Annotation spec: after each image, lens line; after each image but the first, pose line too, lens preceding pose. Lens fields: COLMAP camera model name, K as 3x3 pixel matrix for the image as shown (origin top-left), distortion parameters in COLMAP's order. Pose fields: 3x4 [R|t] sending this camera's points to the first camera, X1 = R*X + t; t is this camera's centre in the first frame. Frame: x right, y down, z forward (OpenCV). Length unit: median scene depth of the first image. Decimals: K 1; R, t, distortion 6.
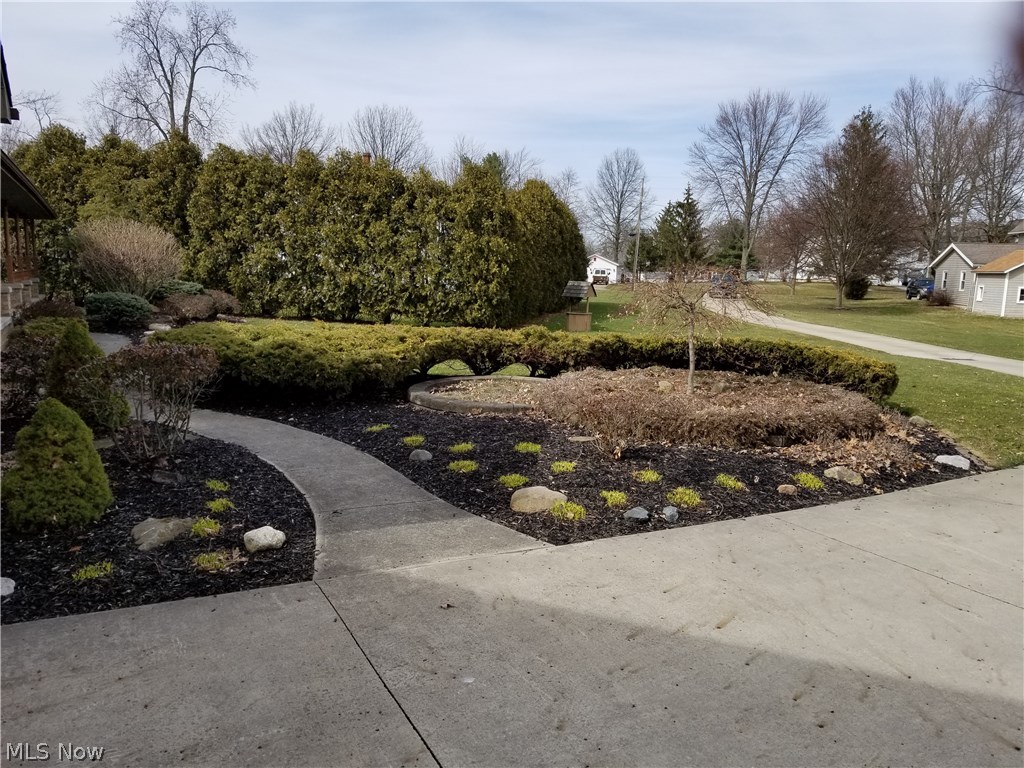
lens RADIAL K [[861.7, 0, 512.8], [0, 861.7, 383.4], [0, 0, 1]] dist [0.028888, -0.028732]
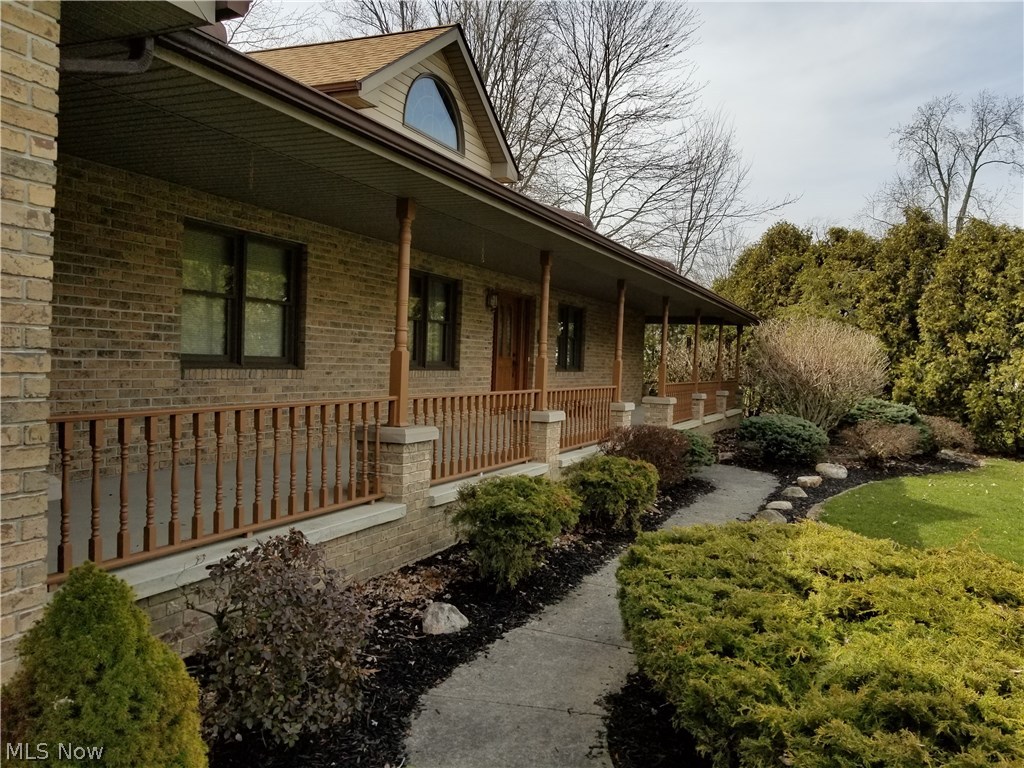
lens RADIAL K [[861.7, 0, 512.7], [0, 861.7, 385.8], [0, 0, 1]] dist [0.028888, -0.028732]
pose [[0.671044, 0.024859, -0.741000, -0.051865], [-0.120212, 0.989861, -0.075655, -0.033176], [0.731607, 0.139845, 0.667229, 0.244369]]
